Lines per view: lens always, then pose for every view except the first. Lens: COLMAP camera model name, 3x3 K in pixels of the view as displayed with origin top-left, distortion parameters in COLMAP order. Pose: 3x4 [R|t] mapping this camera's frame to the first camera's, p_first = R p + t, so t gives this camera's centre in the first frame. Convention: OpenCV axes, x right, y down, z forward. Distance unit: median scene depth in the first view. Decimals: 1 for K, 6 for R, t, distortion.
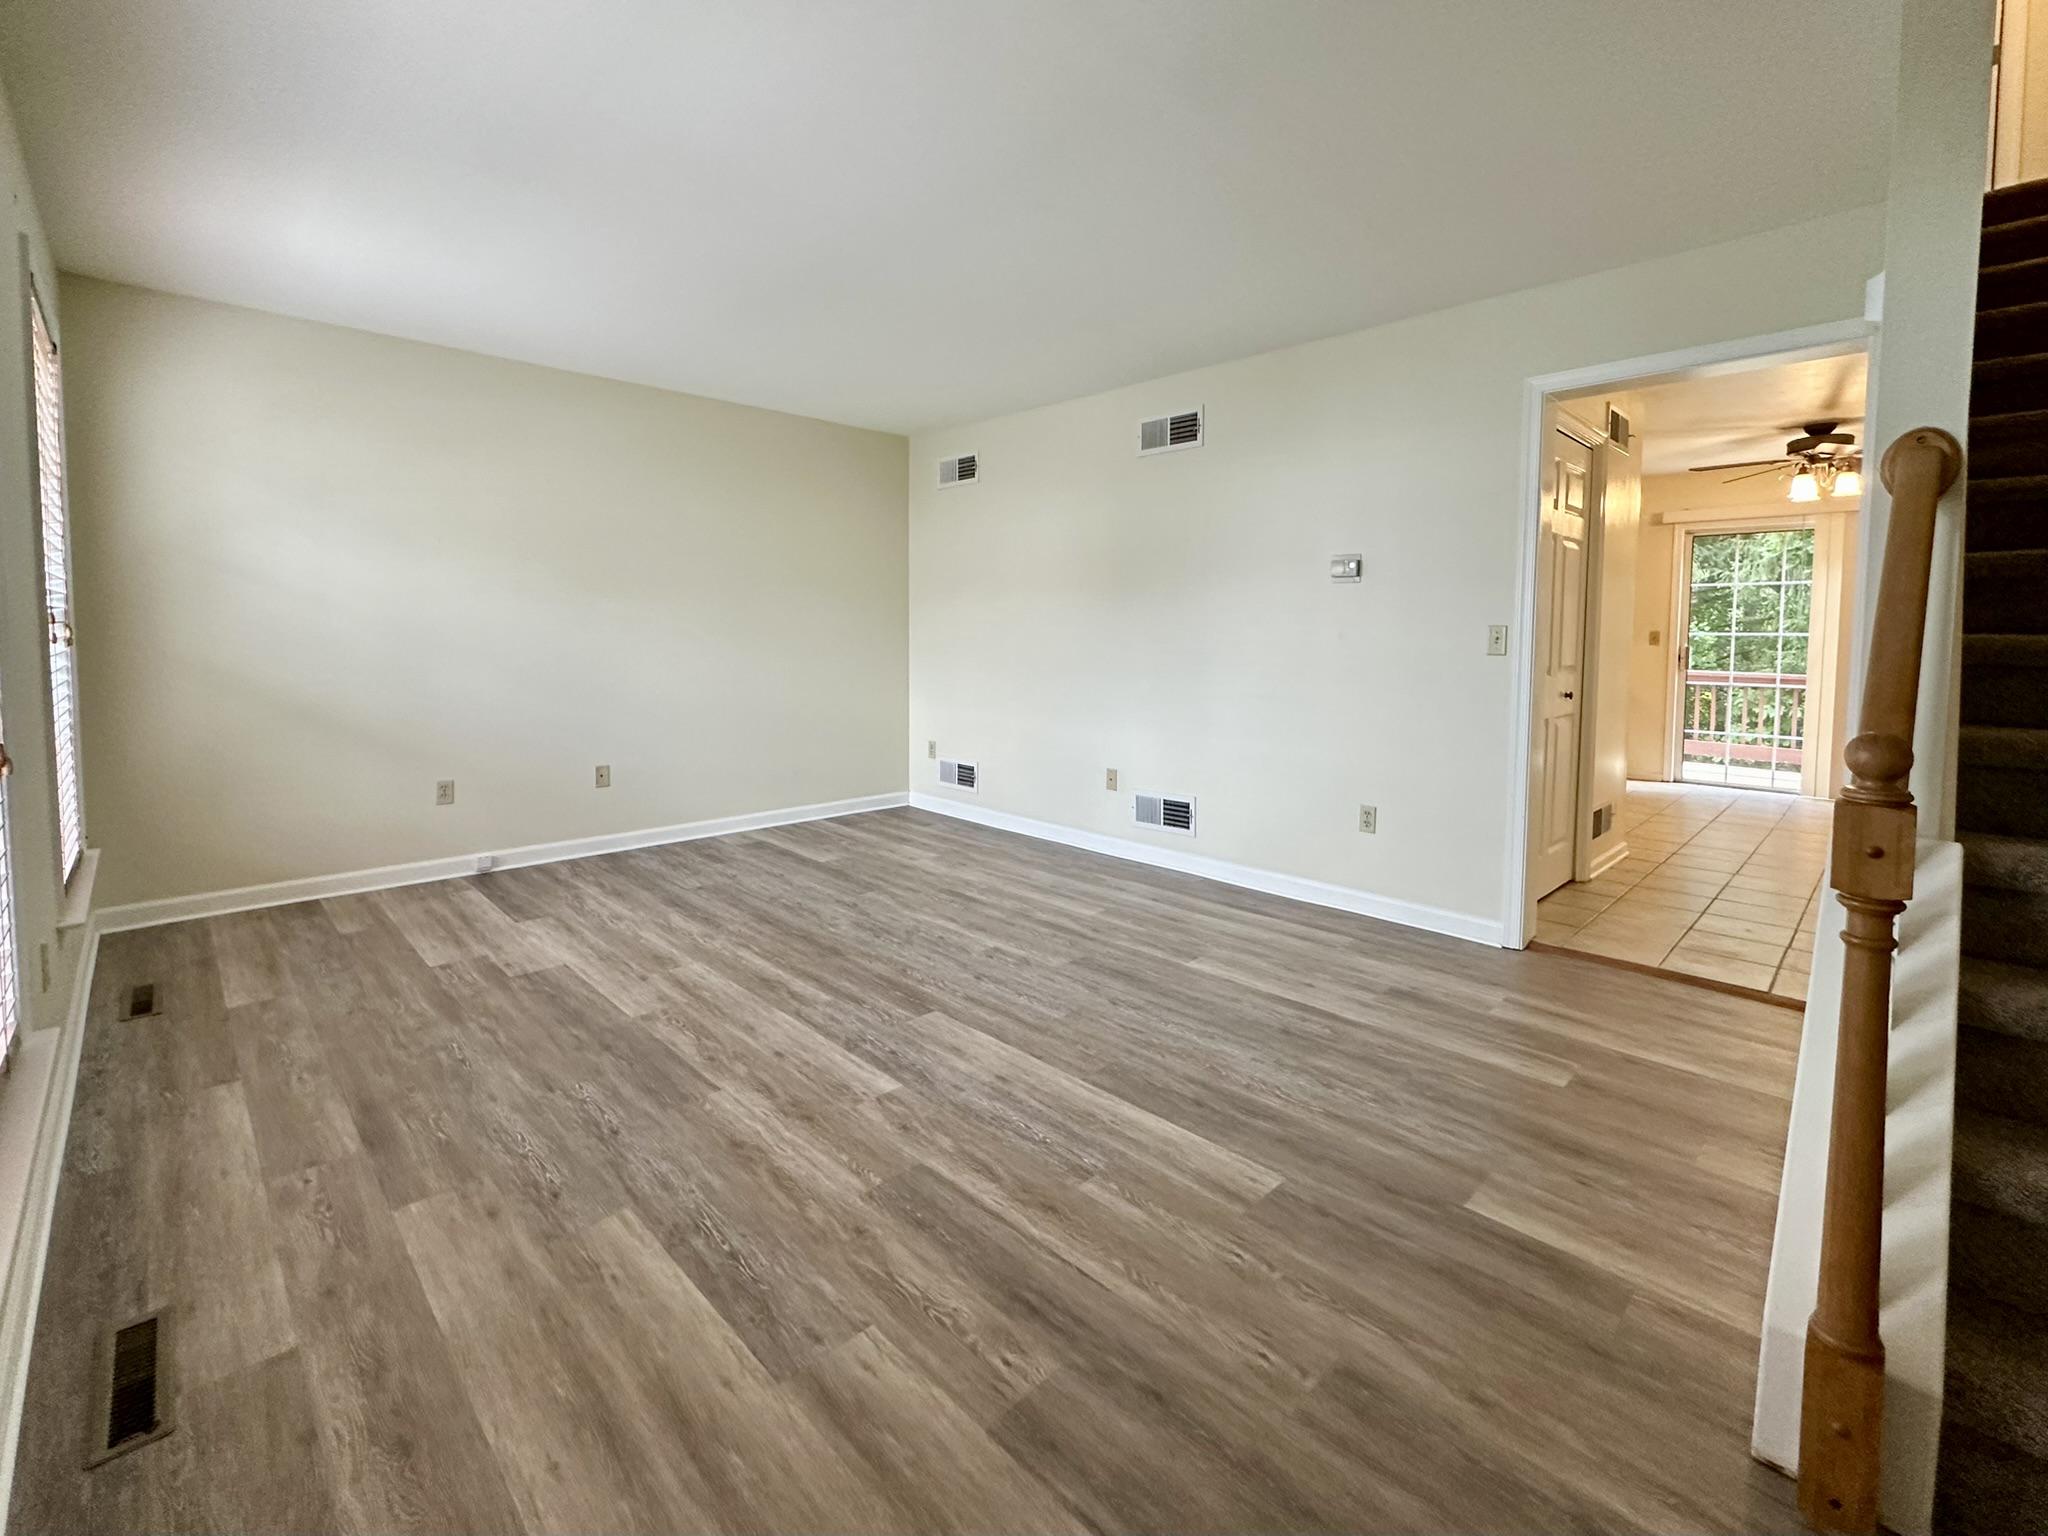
lens RADIAL K [[893.5, 0, 1057.2], [0, 893.5, 668.1], [0, 0, 1]] dist [-0.001096, 0.000042]
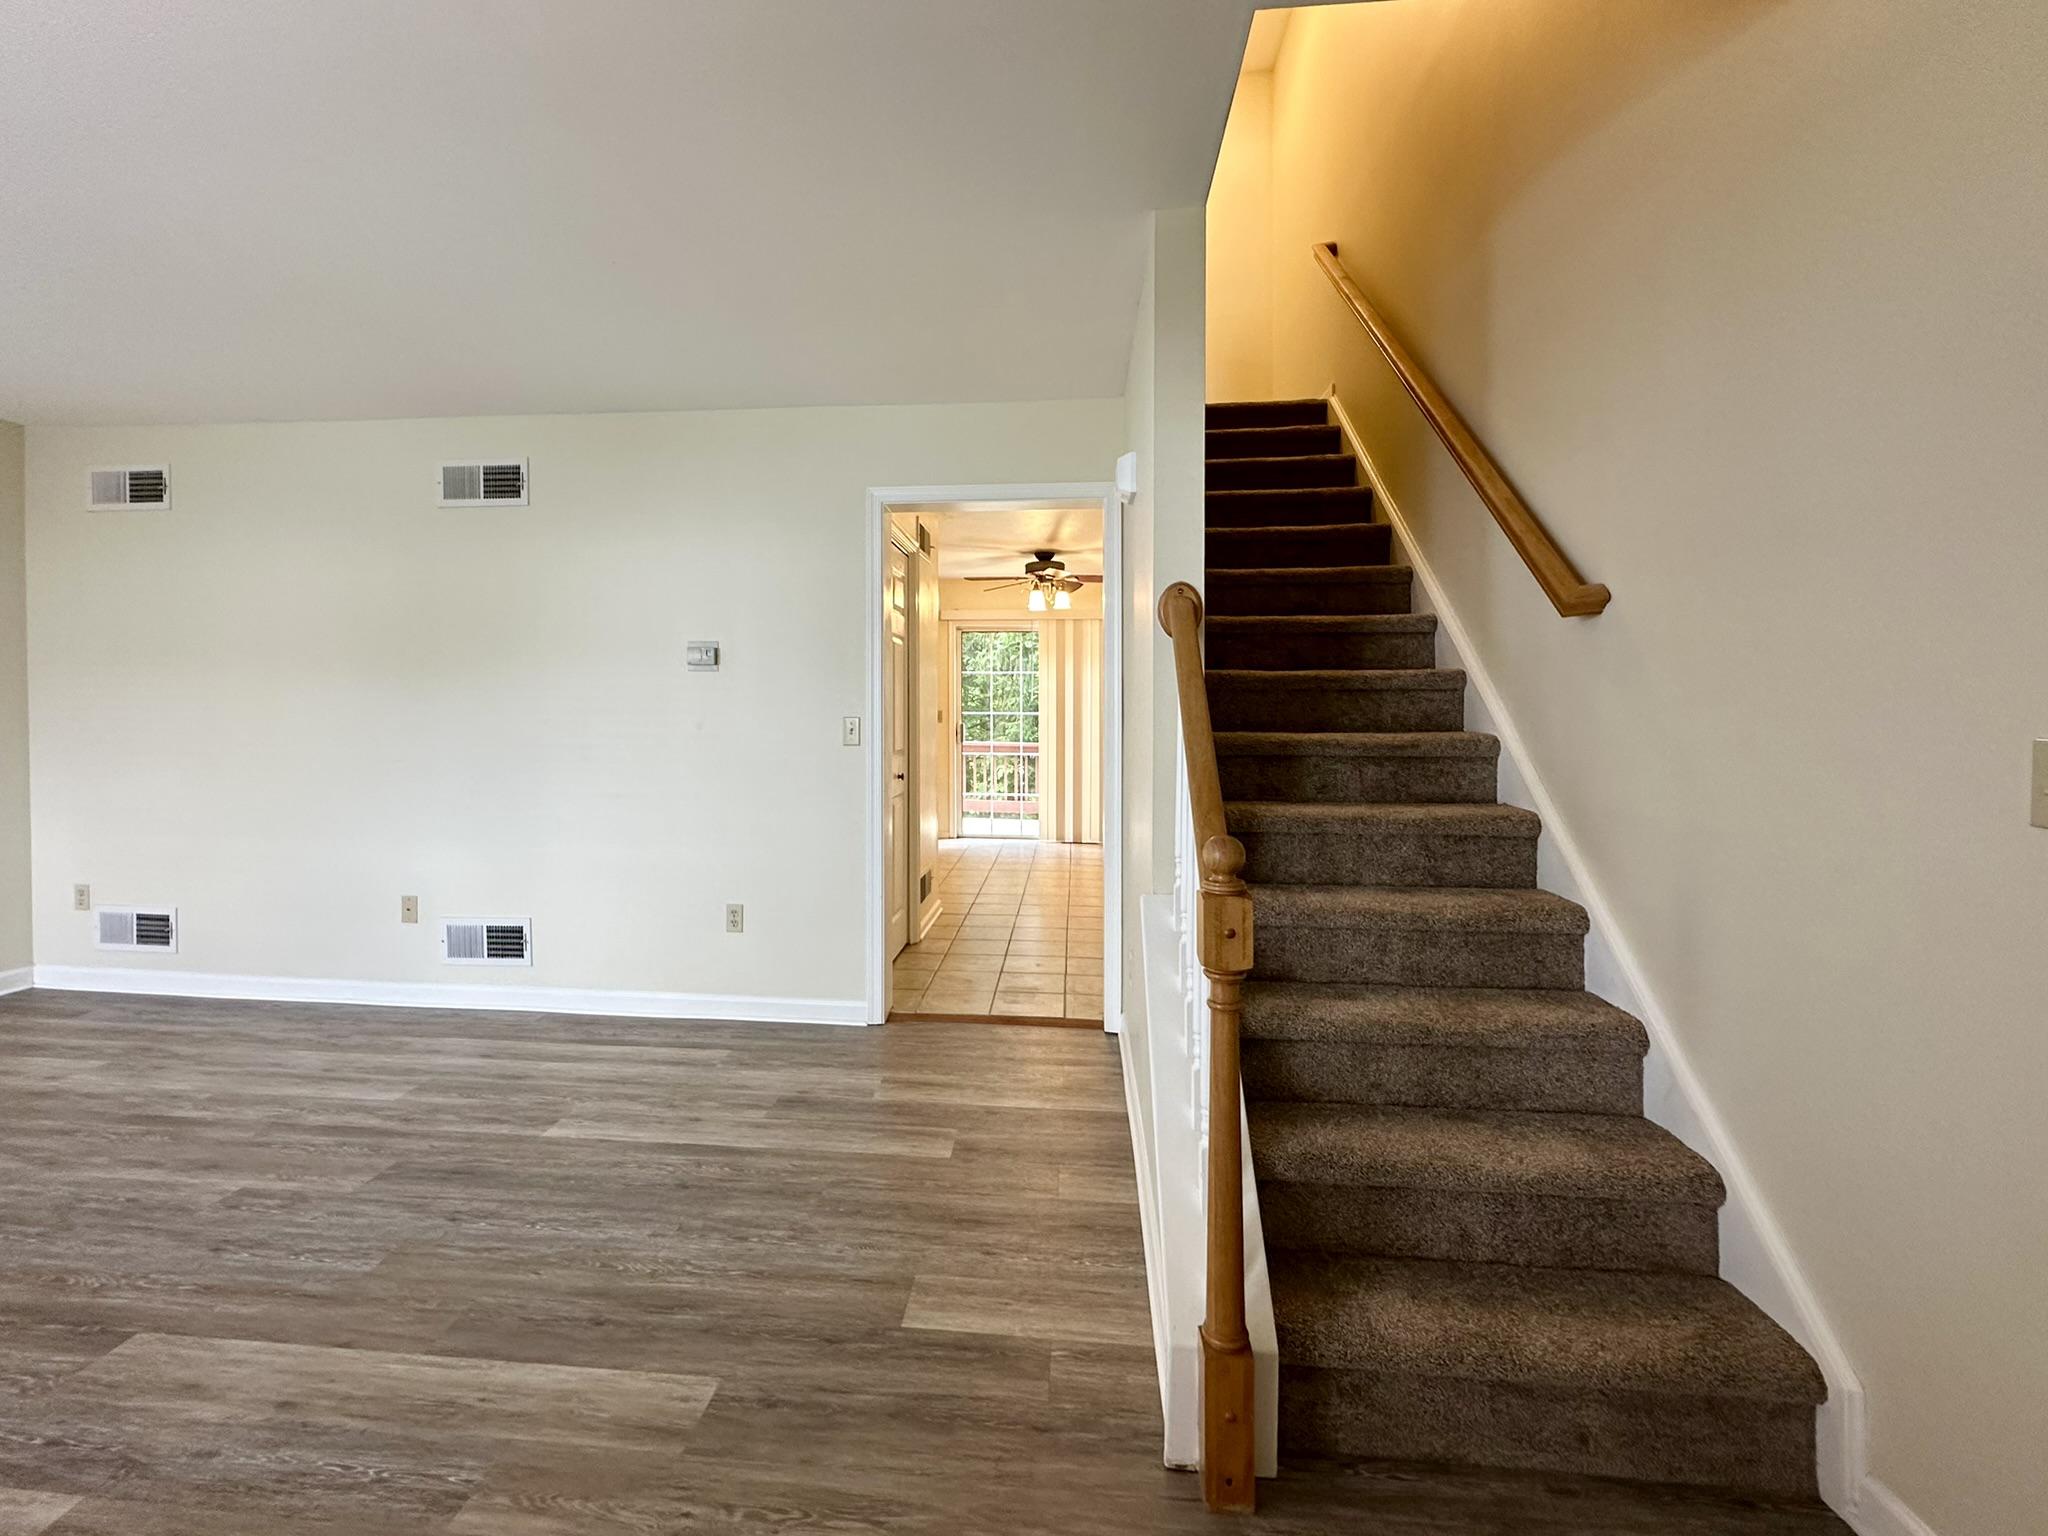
lens RADIAL K [[893.0, 0, 988.1], [0, 893.0, 718.4], [0, 0, 1]] dist [-0.002852, 0.000547]
pose [[0.780248, -0.010183, 0.625387, -0.053915], [0.023874, 0.999624, -0.013510, -0.037033], [-0.625014, 0.025472, 0.780198, 0.099835]]
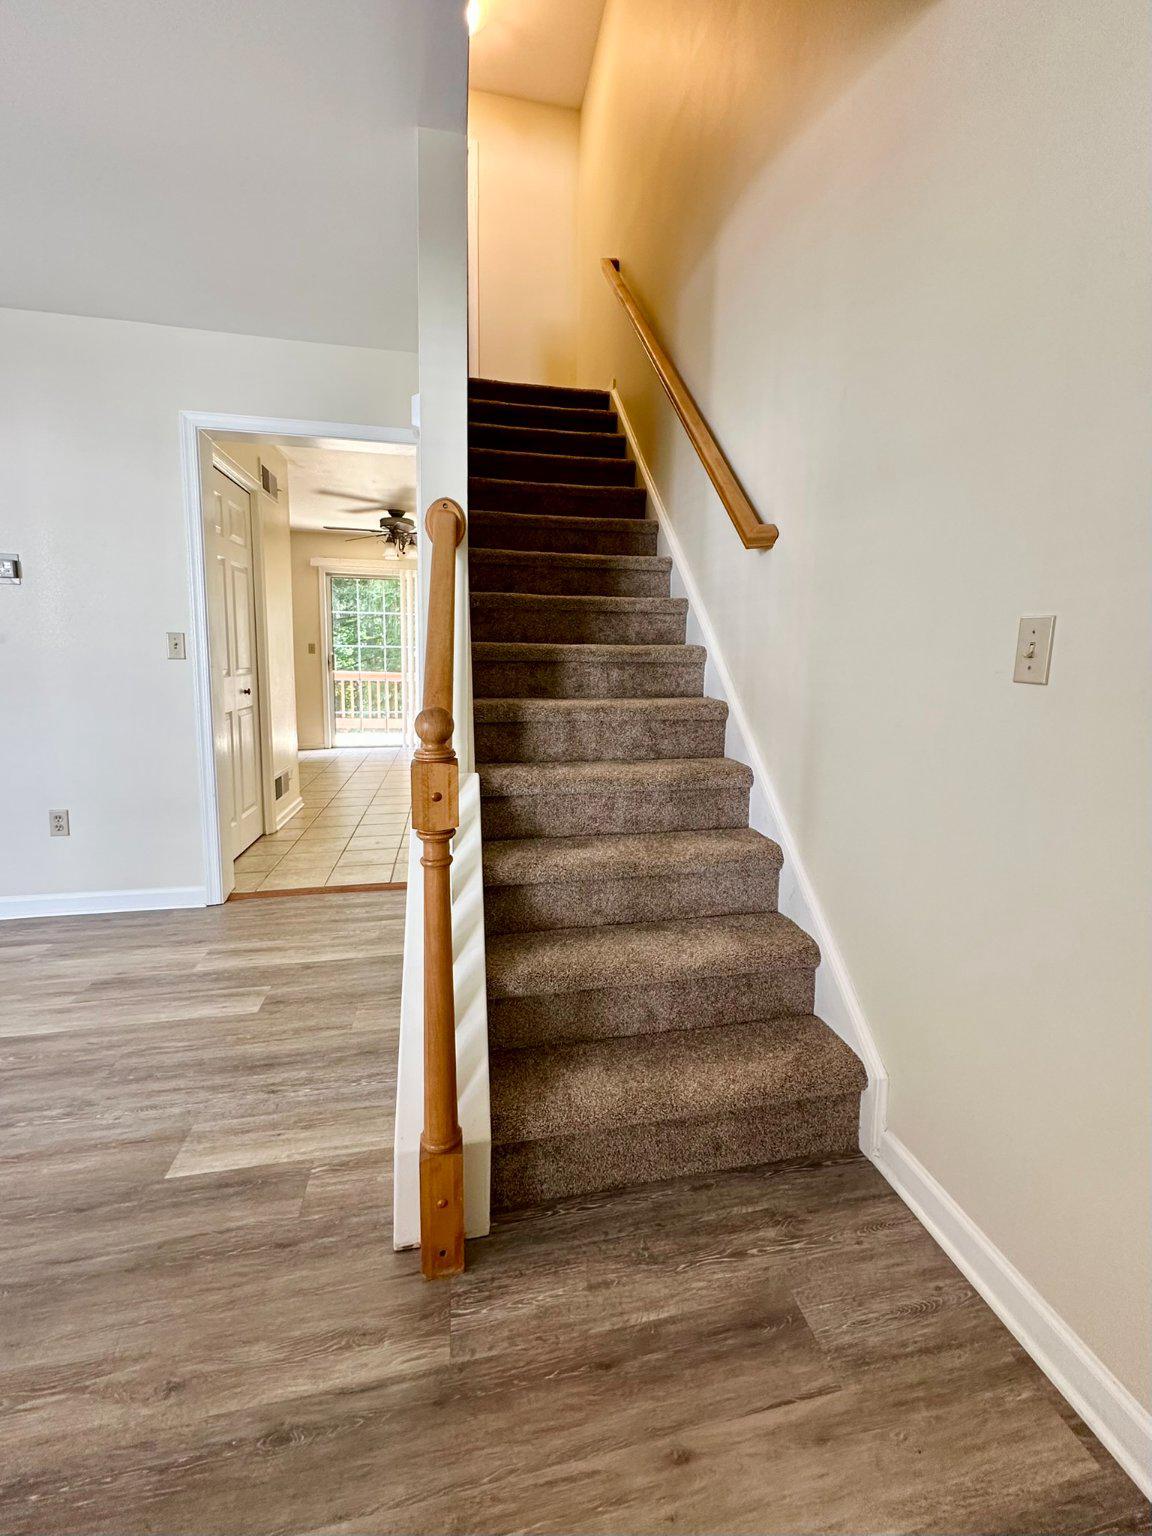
lens RADIAL K [[655.5, 0, 604.8], [0, 655.5, 757.9], [0, 0, 1]] dist [-0.004490, 0.000078]
pose [[0.543190, -0.129808, 0.829515, 0.106344], [0.022011, 0.989838, 0.140483, 0.006761], [-0.839321, -0.058050, 0.540527, 0.112493]]
